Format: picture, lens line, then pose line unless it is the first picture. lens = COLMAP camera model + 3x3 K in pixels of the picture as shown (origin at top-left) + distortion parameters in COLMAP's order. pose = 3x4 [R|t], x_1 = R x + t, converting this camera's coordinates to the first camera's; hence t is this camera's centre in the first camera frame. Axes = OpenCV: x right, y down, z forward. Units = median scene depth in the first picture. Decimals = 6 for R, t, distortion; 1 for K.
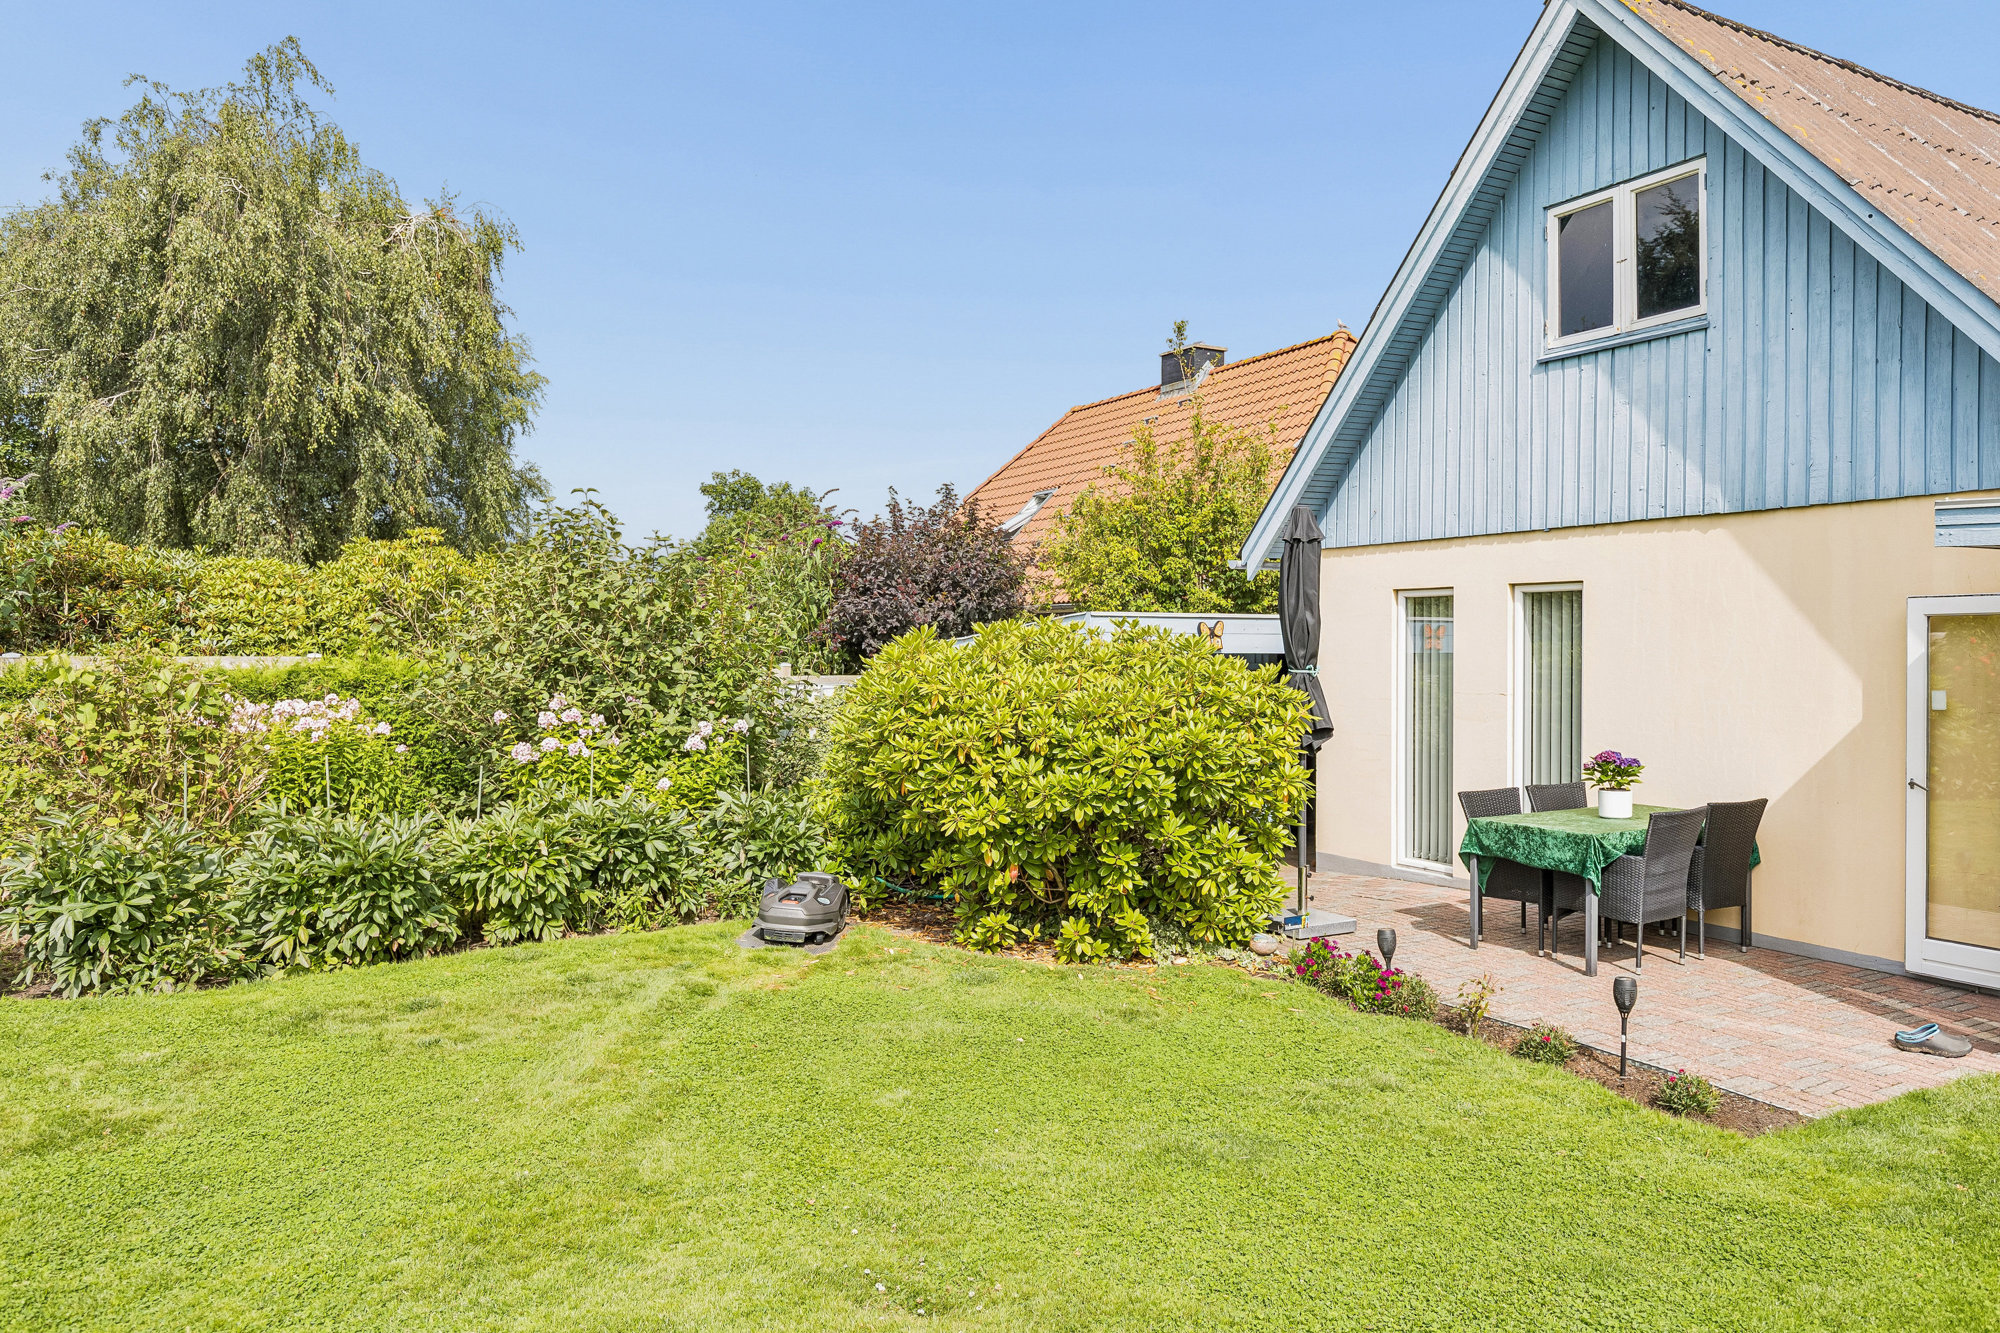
lens RADIAL K [[1381.5, 0, 998.8], [0, 1381.5, 669.1], [0, 0, 1]] dist [0.003429, -0.000387]
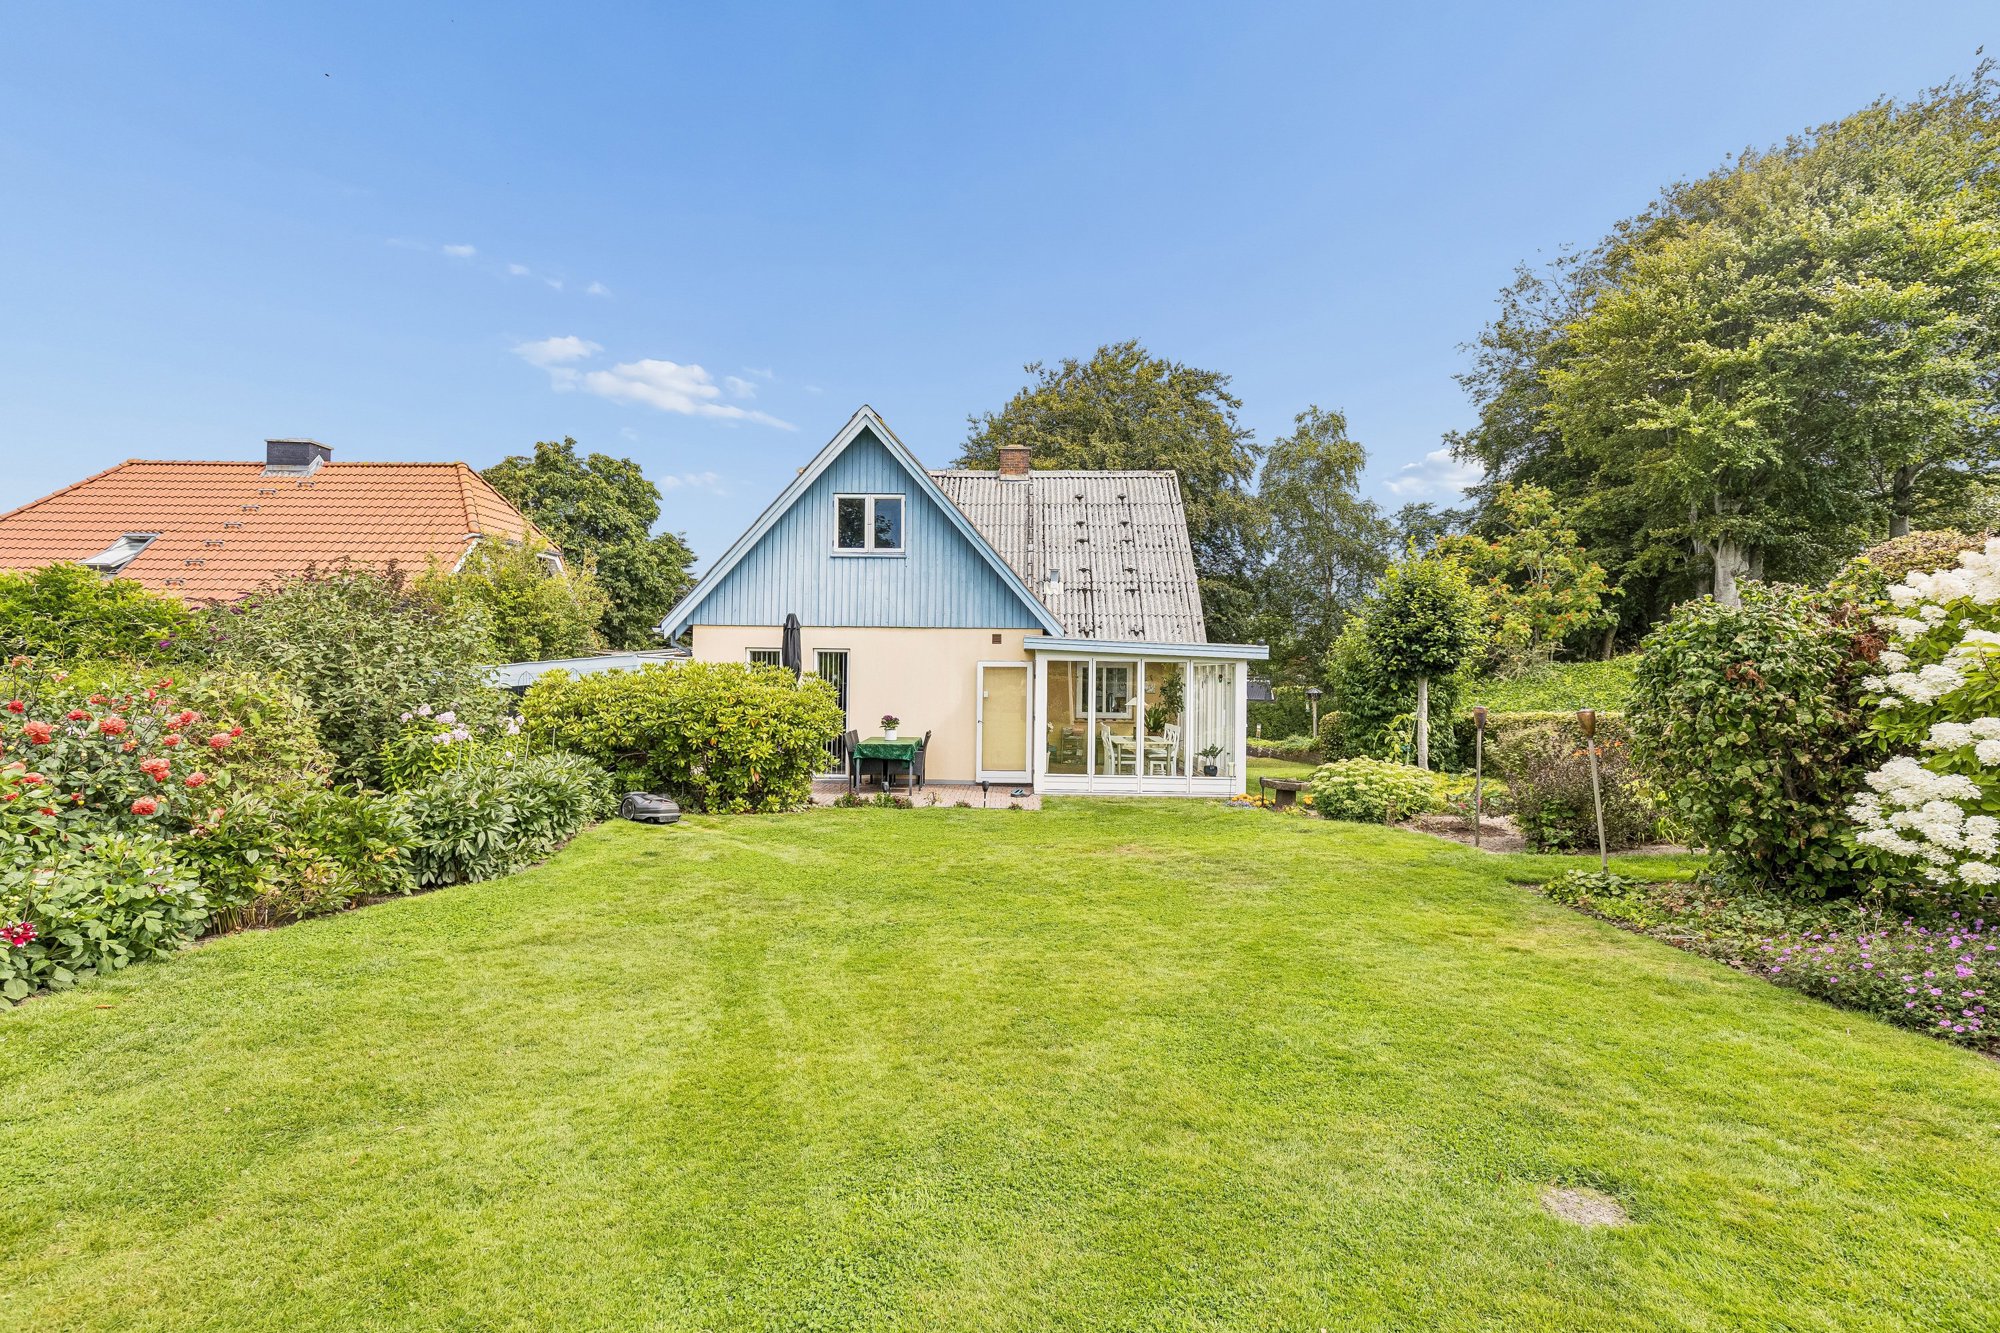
lens RADIAL K [[928.0, 0, 998.9], [0, 928.0, 670.5], [0, 0, 1]] dist [0.012550, -0.001201]
pose [[0.480849, 0.012926, 0.876708, -0.915740], [0.002557, 0.999866, -0.016144, 0.002997], [-0.876800, 0.010004, 0.480752, -0.027288]]
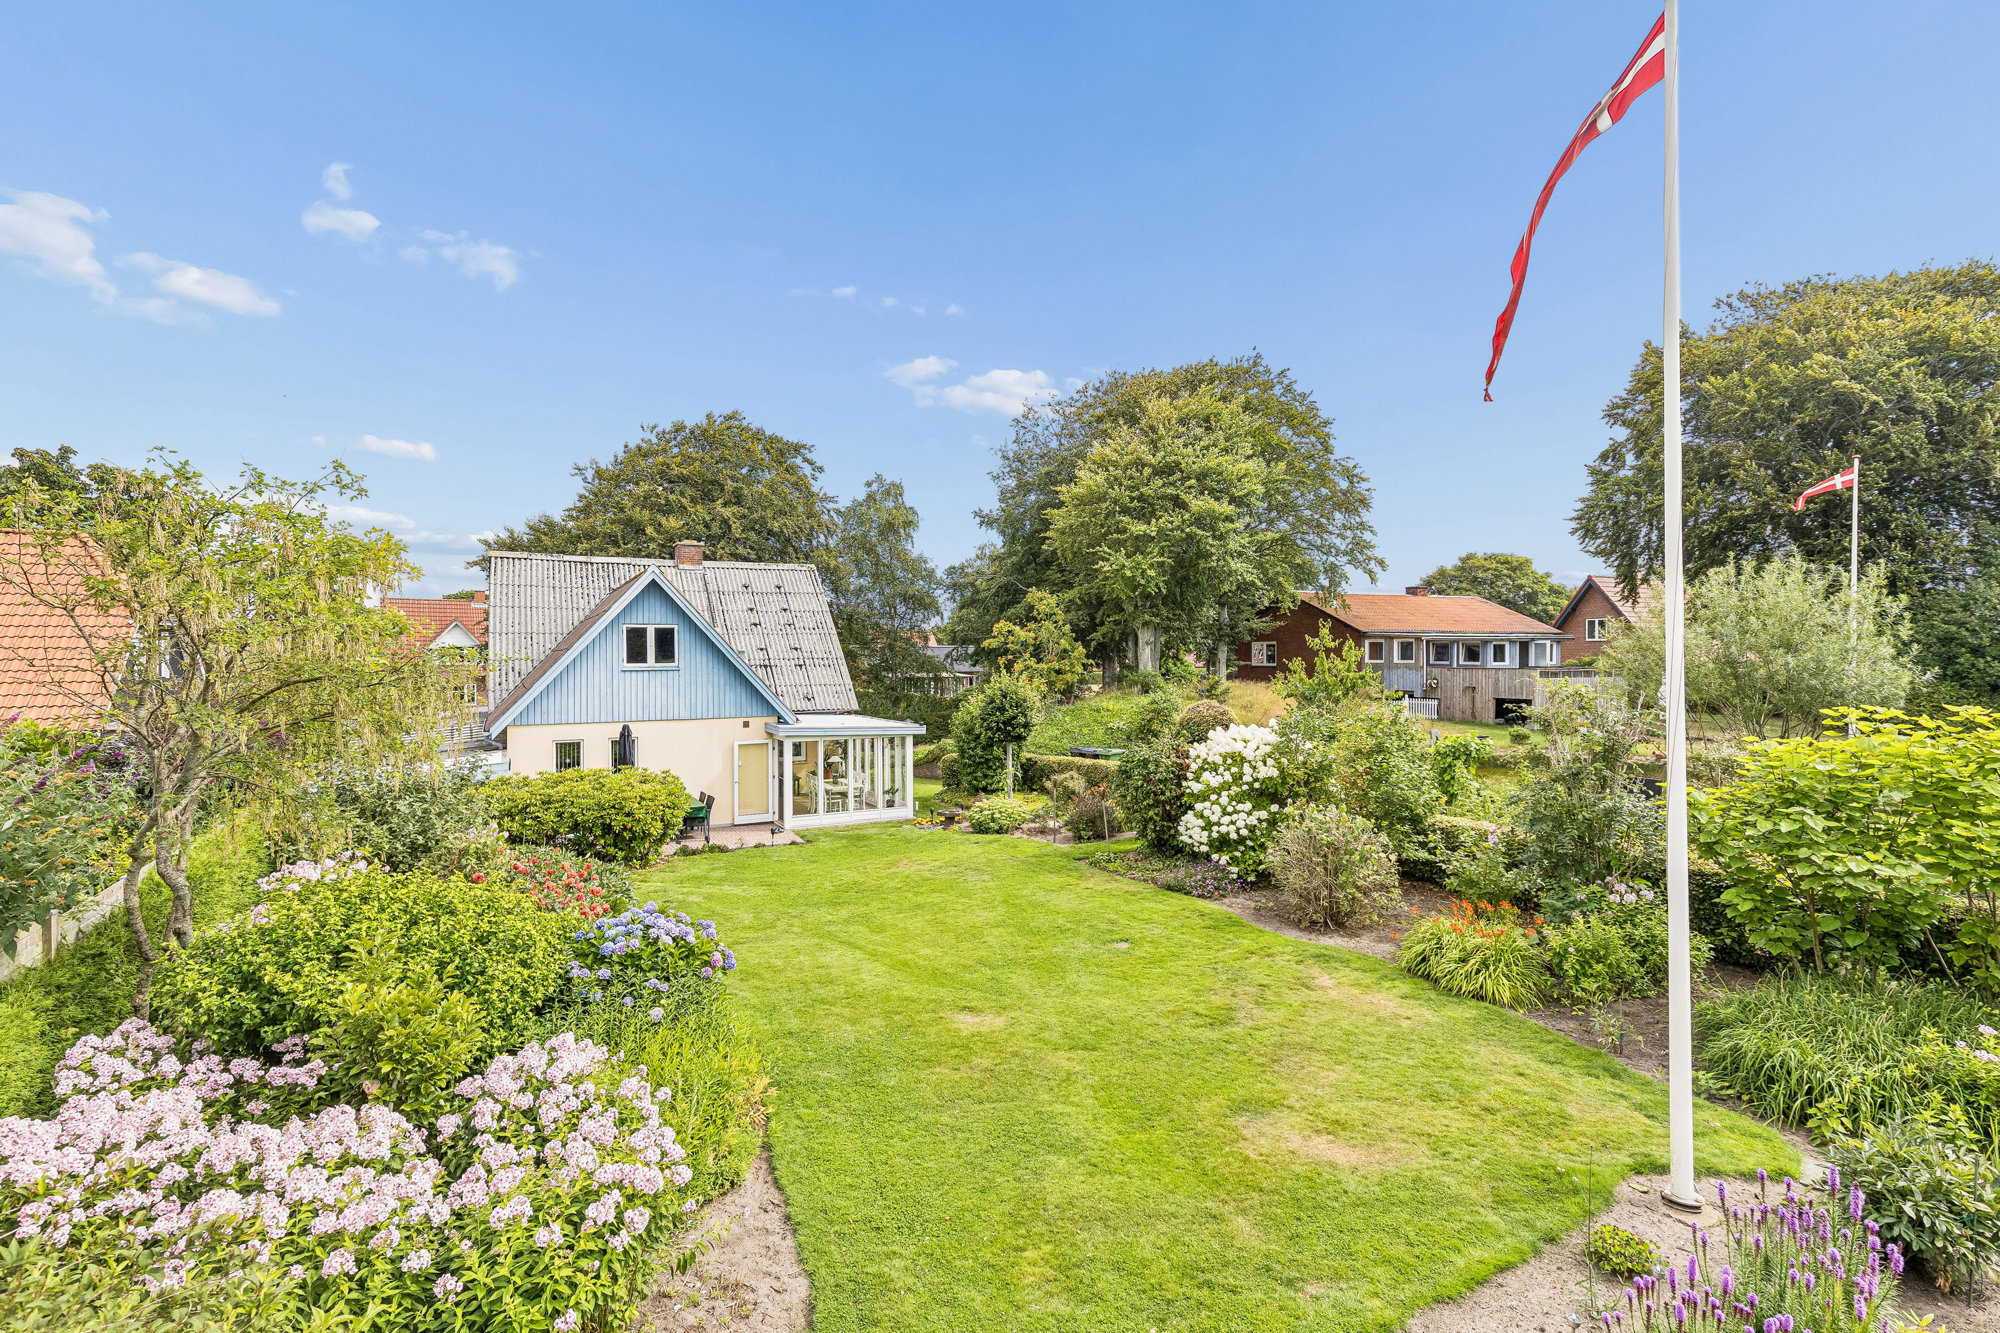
lens RADIAL K [[928.0, 0, 1000.9], [0, 928.0, 661.9], [0, 0, 1]] dist [0.012550, -0.001201]
pose [[-0.009385, -0.005678, 0.999940, -1.888822], [0.021394, 0.999754, 0.005877, -0.244776], [-0.999727, 0.021448, -0.009261, 0.133460]]
